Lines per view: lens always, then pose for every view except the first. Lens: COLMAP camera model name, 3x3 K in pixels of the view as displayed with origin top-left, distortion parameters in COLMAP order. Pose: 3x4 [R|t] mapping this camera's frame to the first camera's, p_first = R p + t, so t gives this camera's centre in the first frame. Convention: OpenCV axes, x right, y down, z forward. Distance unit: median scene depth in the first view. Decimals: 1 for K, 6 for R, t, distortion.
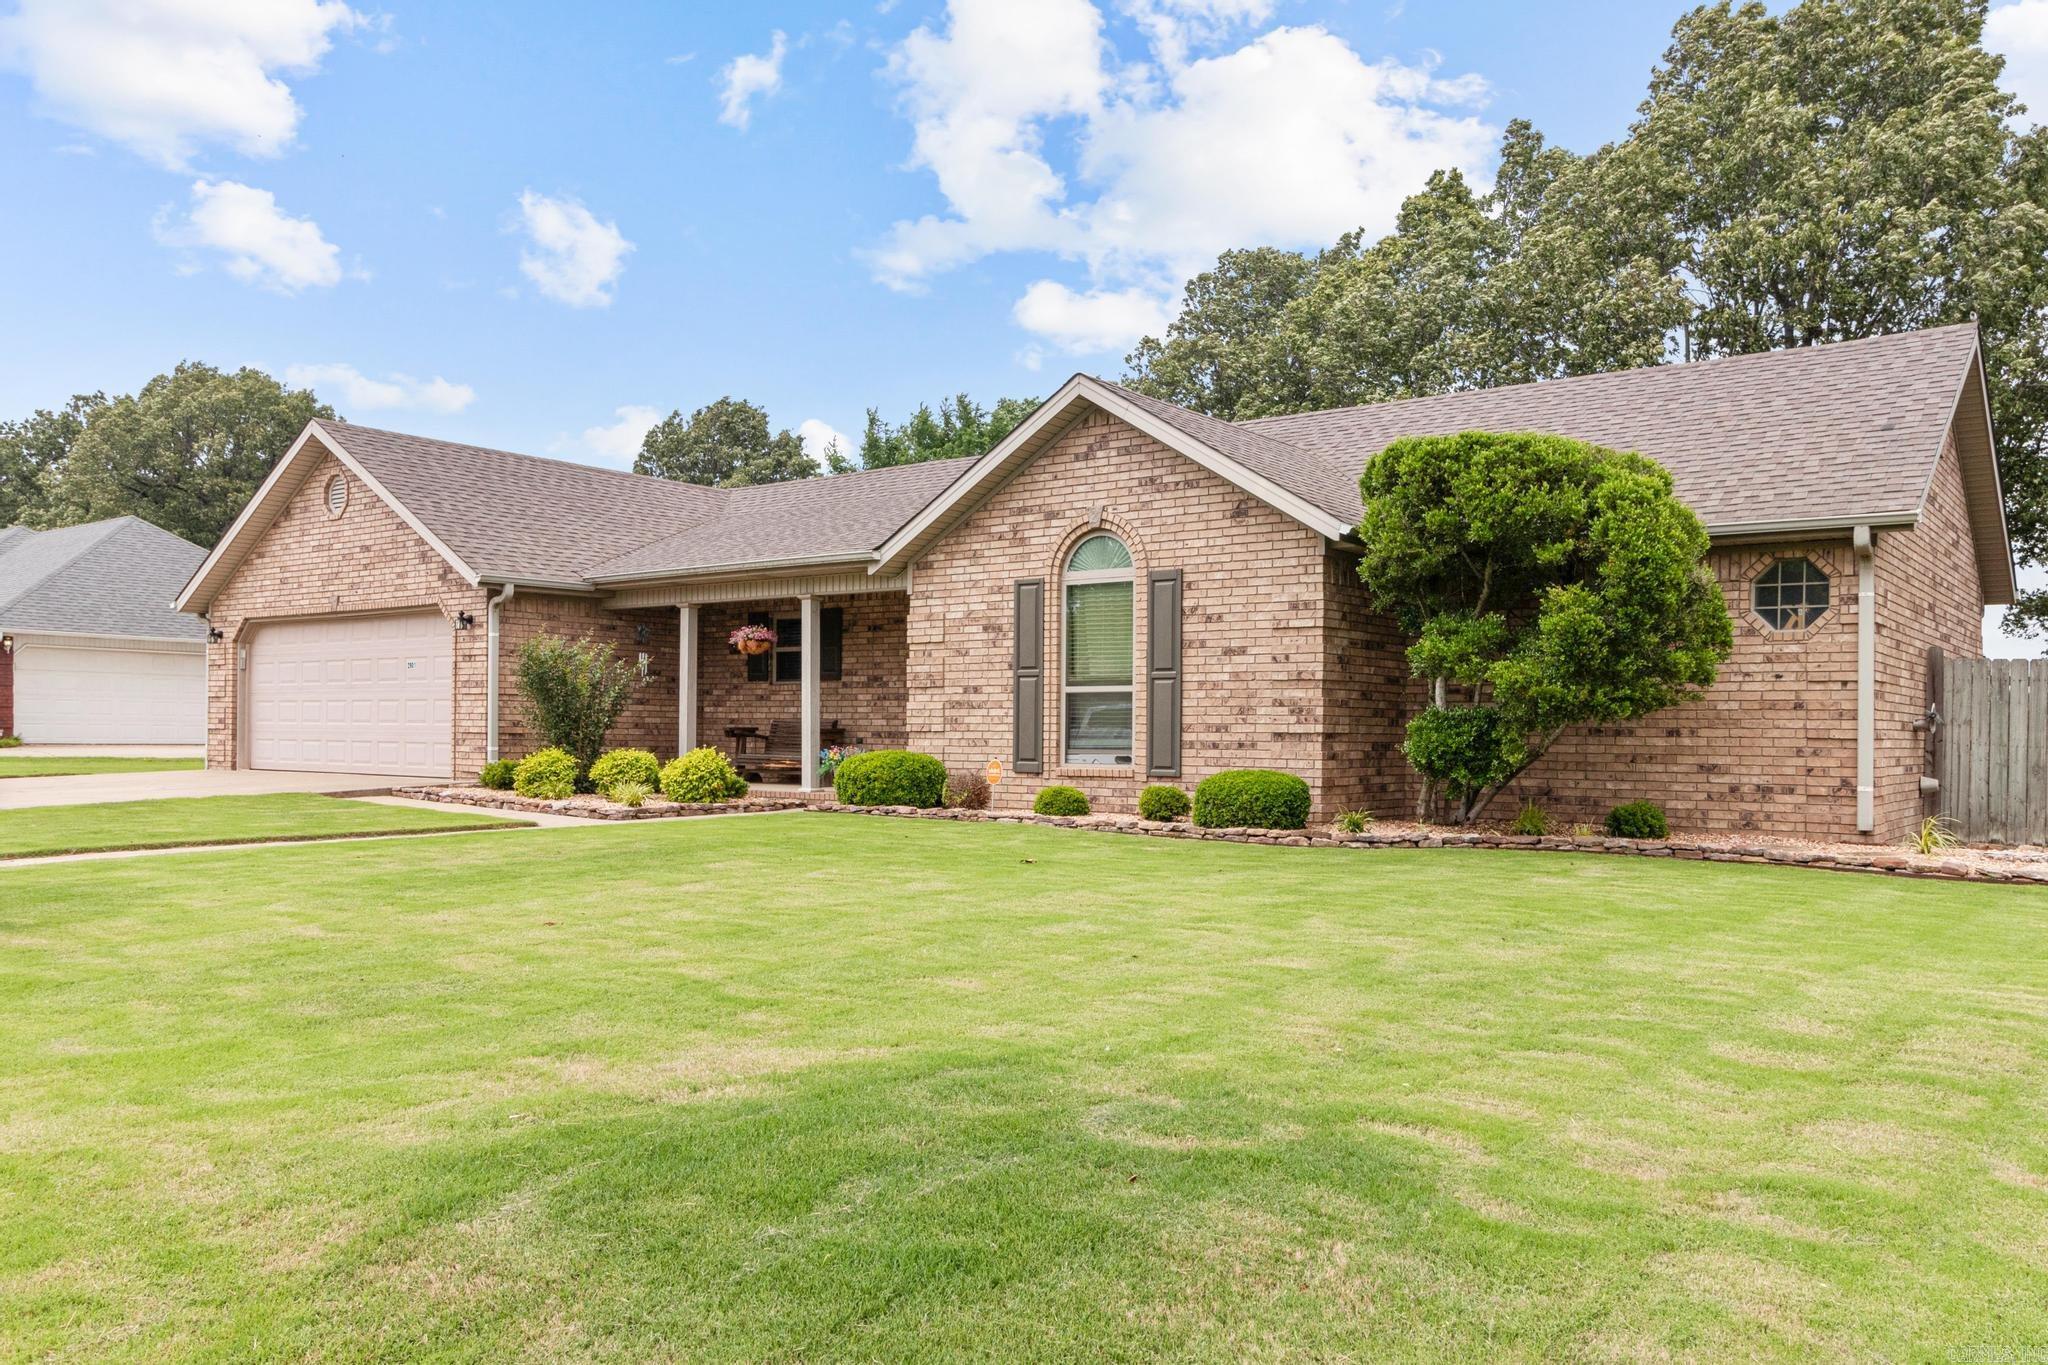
lens RADIAL K [[1515.6, 0, 1018.7], [0, 1515.6, 730.5], [0, 0, 1]] dist [0.003116, -0.023063]
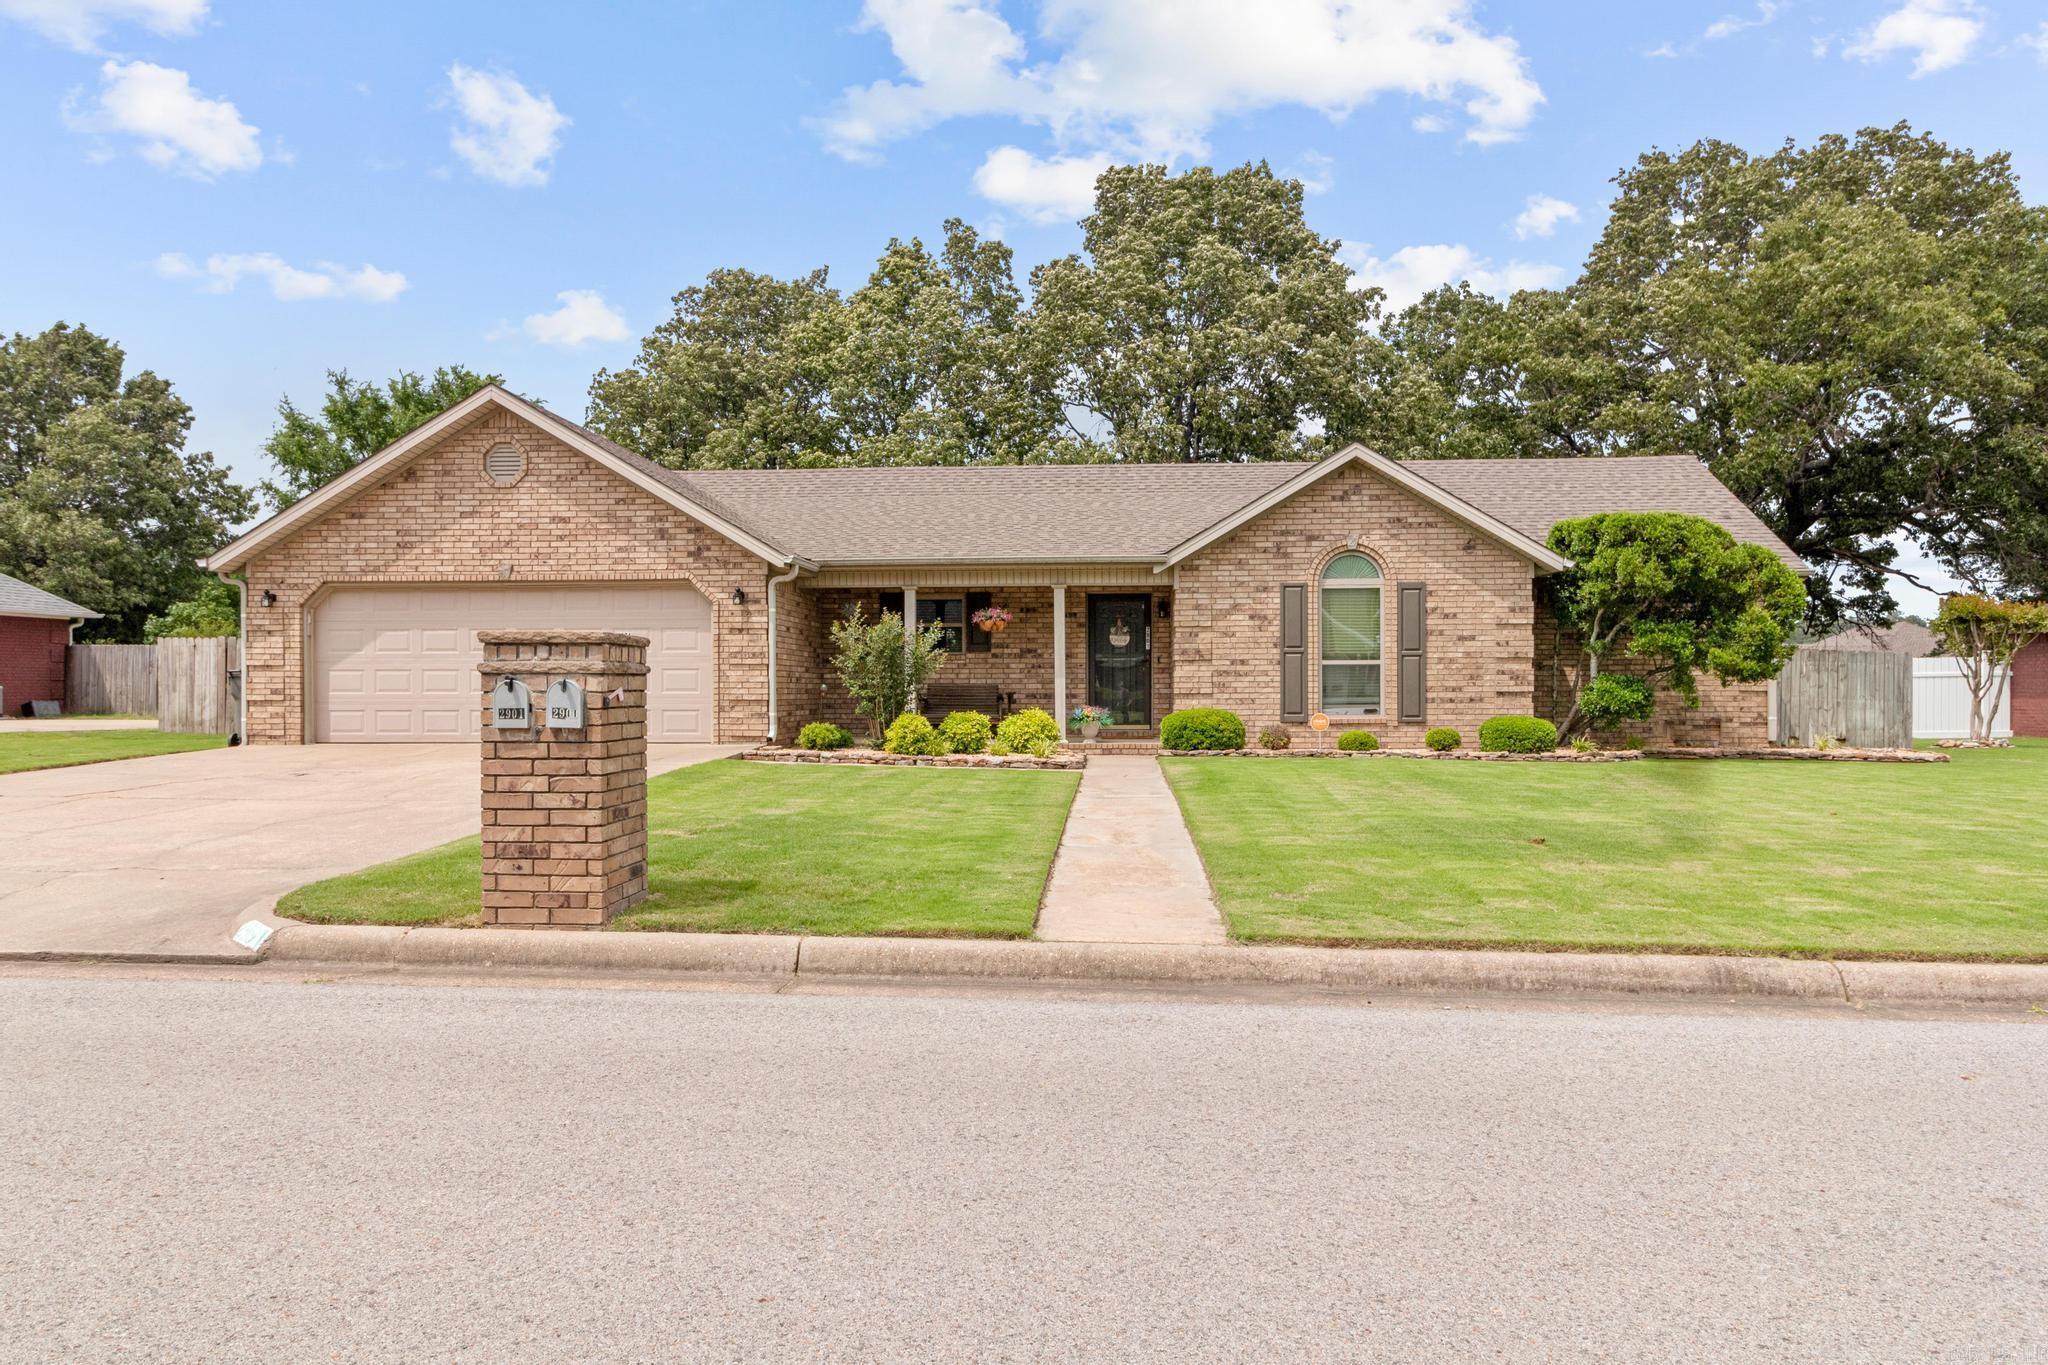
lens RADIAL K [[1358.1, 0, 1012.0], [0, 1358.1, 704.9], [0, 0, 1]] dist [0.004773, -0.000519]
pose [[0.836645, -0.018574, 0.547430, -0.846603], [0.009705, 0.999771, 0.019089, -0.013797], [-0.547659, -0.010658, 0.836634, 0.096013]]
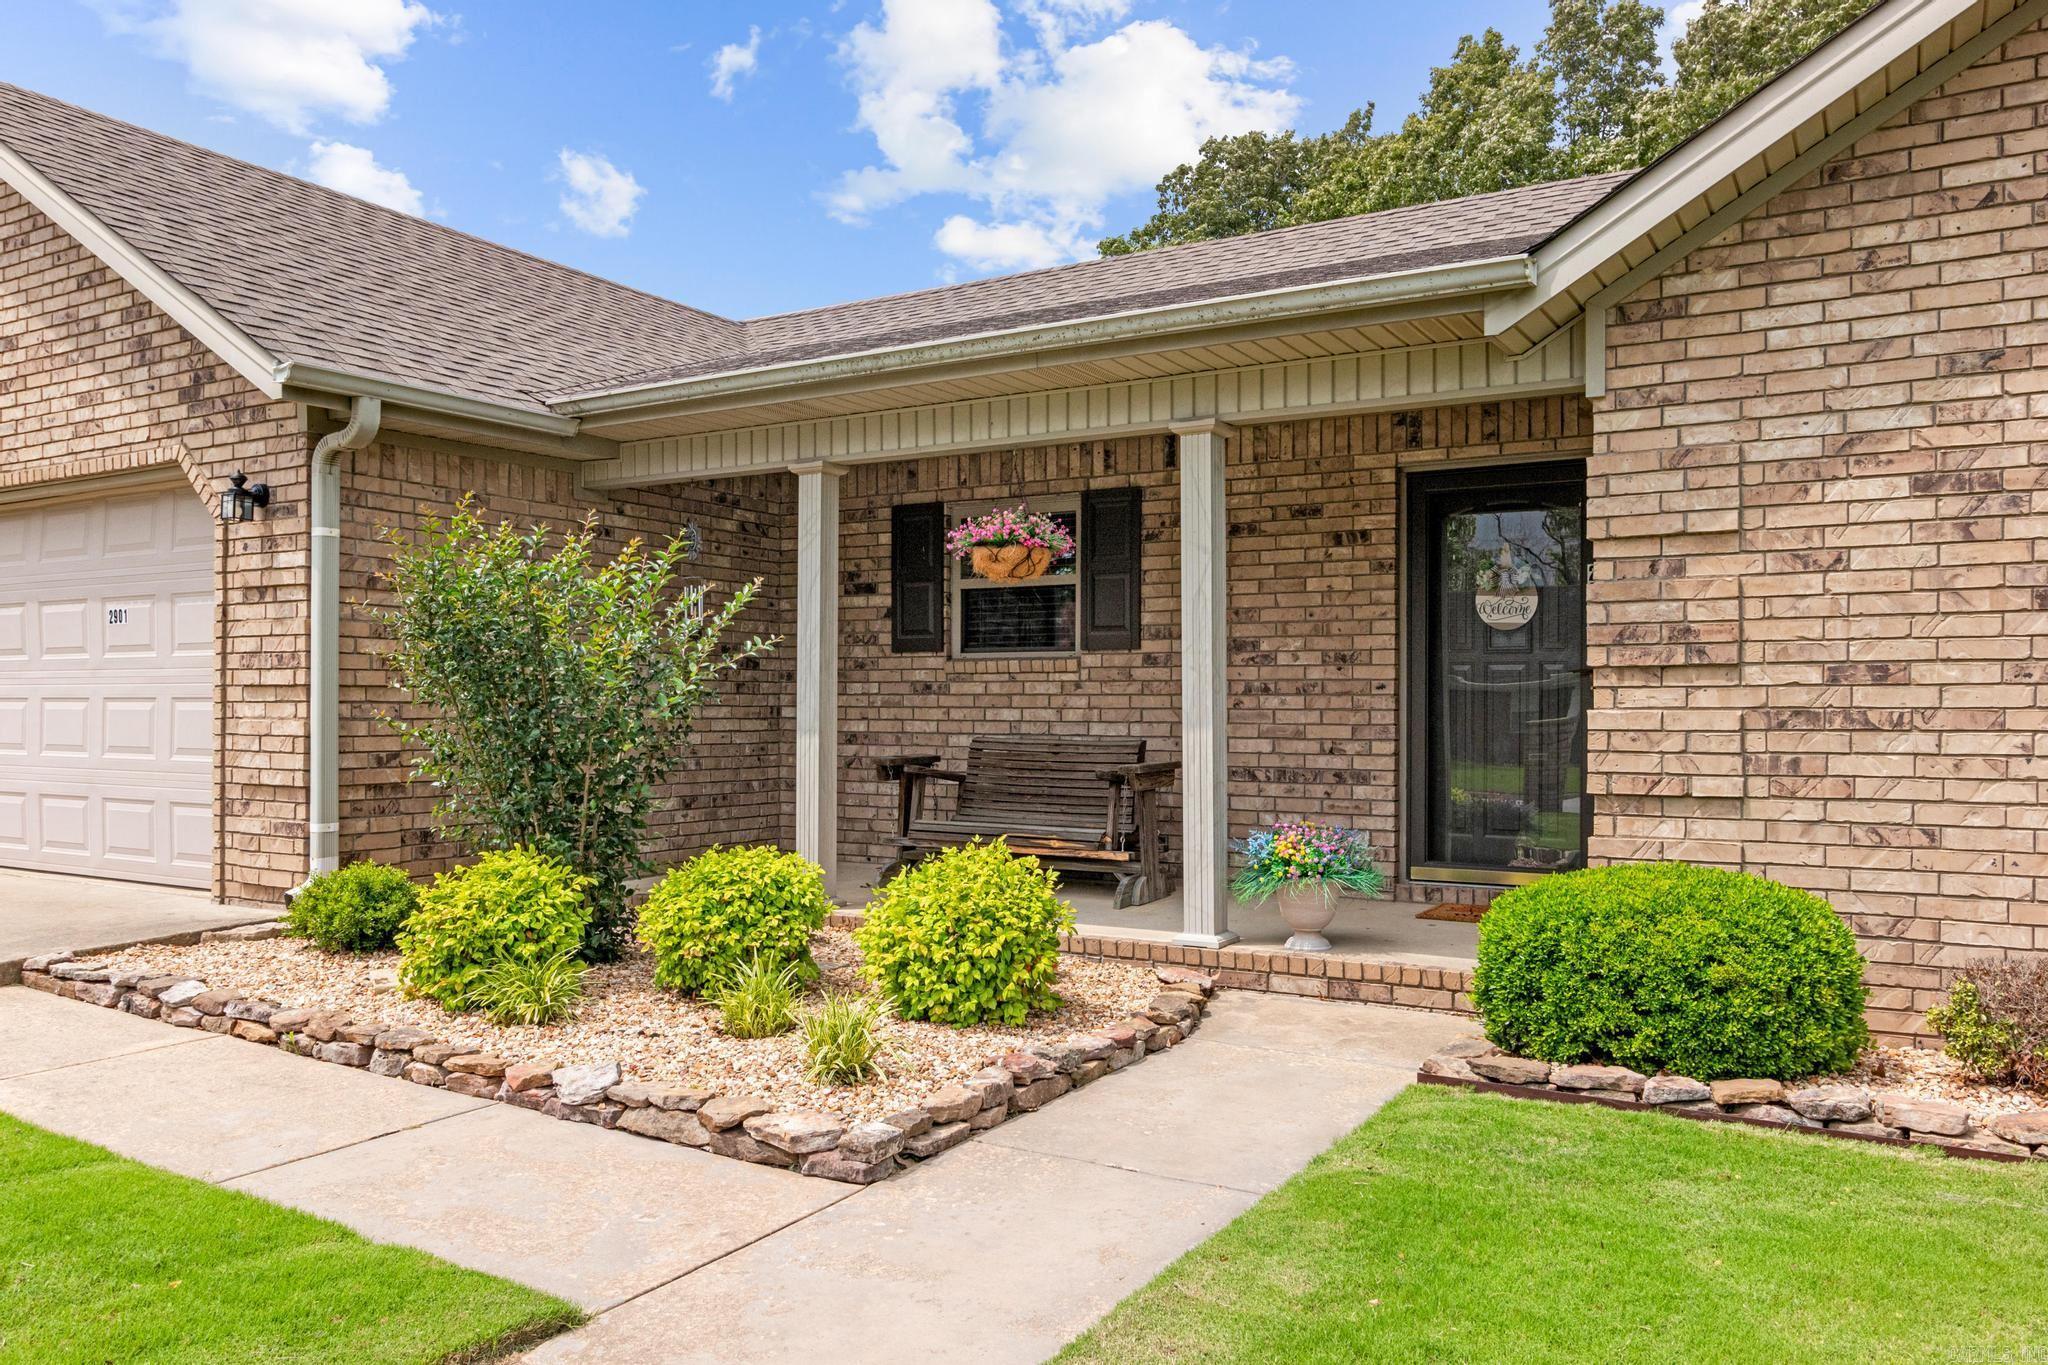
lens RADIAL K [[1503.9, 0, 1026.0], [0, 1503.9, 697.8], [0, 0, 1]] dist [0.000621, -0.000847]
pose [[0.993599, -0.005691, 0.112820, -0.242675], [0.006198, 0.999972, -0.004146, -0.021079], [-0.112793, 0.004818, 0.993607, 0.684221]]
